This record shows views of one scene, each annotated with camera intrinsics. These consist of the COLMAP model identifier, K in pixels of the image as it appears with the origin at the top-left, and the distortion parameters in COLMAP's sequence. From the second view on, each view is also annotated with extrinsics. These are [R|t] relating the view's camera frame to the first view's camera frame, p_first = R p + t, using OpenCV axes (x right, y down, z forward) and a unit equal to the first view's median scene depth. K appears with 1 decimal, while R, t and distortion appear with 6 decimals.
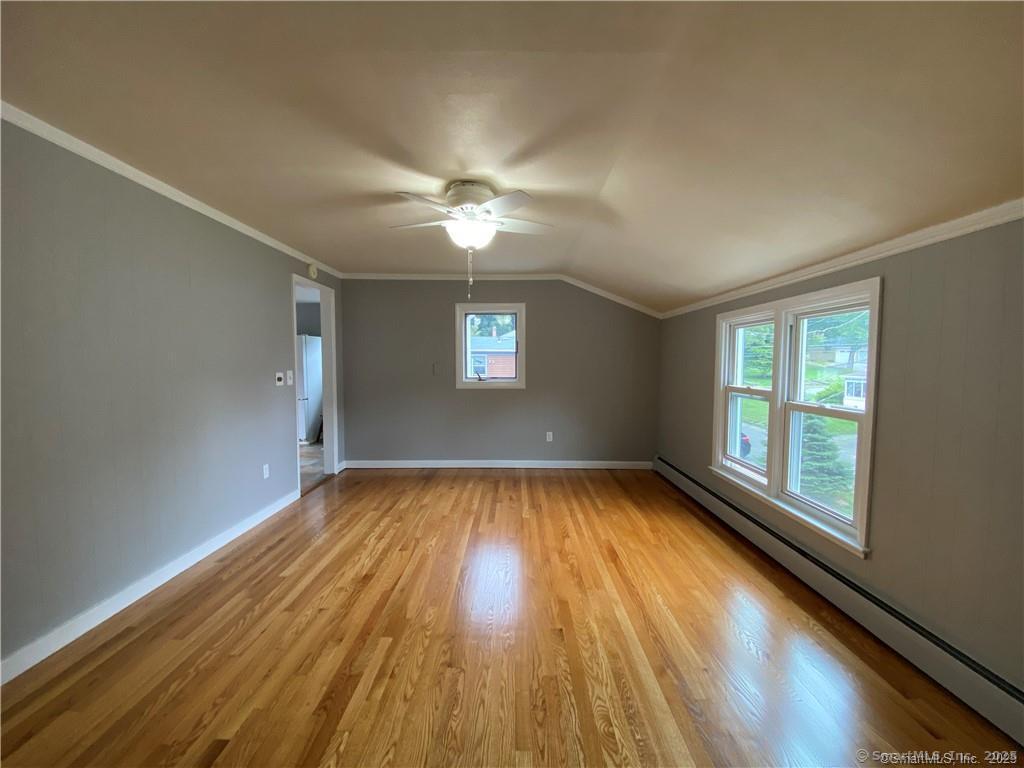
lens RADIAL K [[416.1, 0, 500.0], [0, 416.1, 386.2], [0, 0, 1]] dist [0.010283, -0.011371]
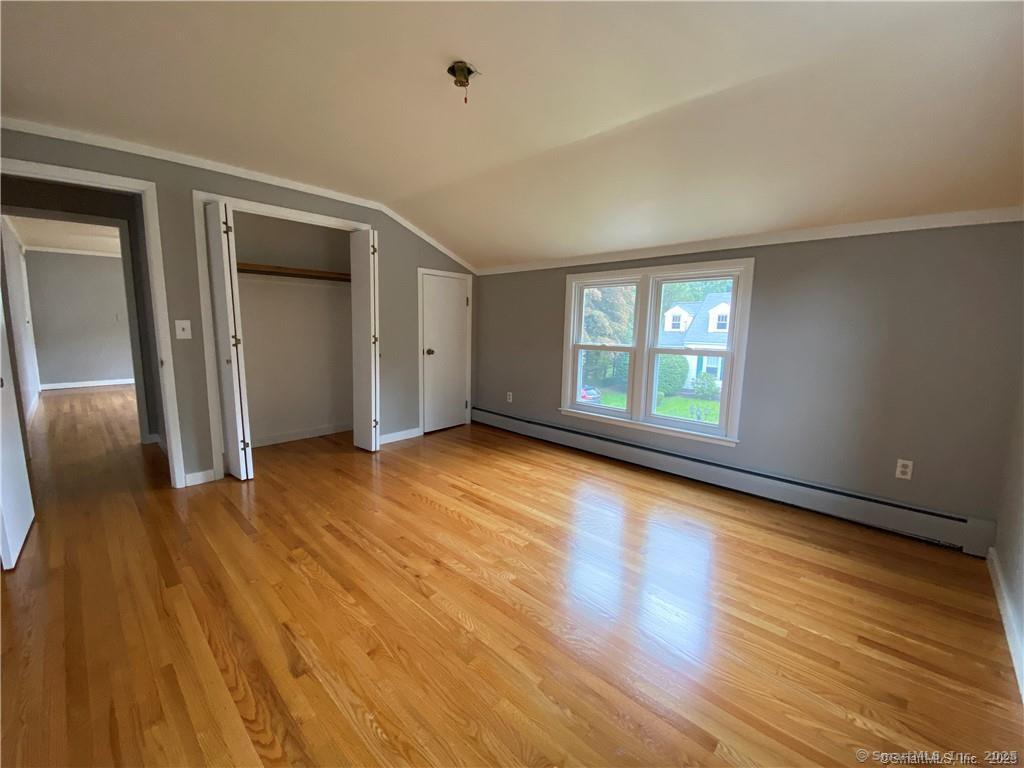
lens RADIAL K [[416.1, 0, 456.4], [0, 416.1, 373.3], [0, 0, 1]] dist [0.010283, -0.011371]
pose [[0.736471, -0.100280, 0.668995, -0.493781], [0.046258, 0.994102, 0.098088, -0.029241], [-0.674886, -0.041292, 0.736766, 0.344007]]
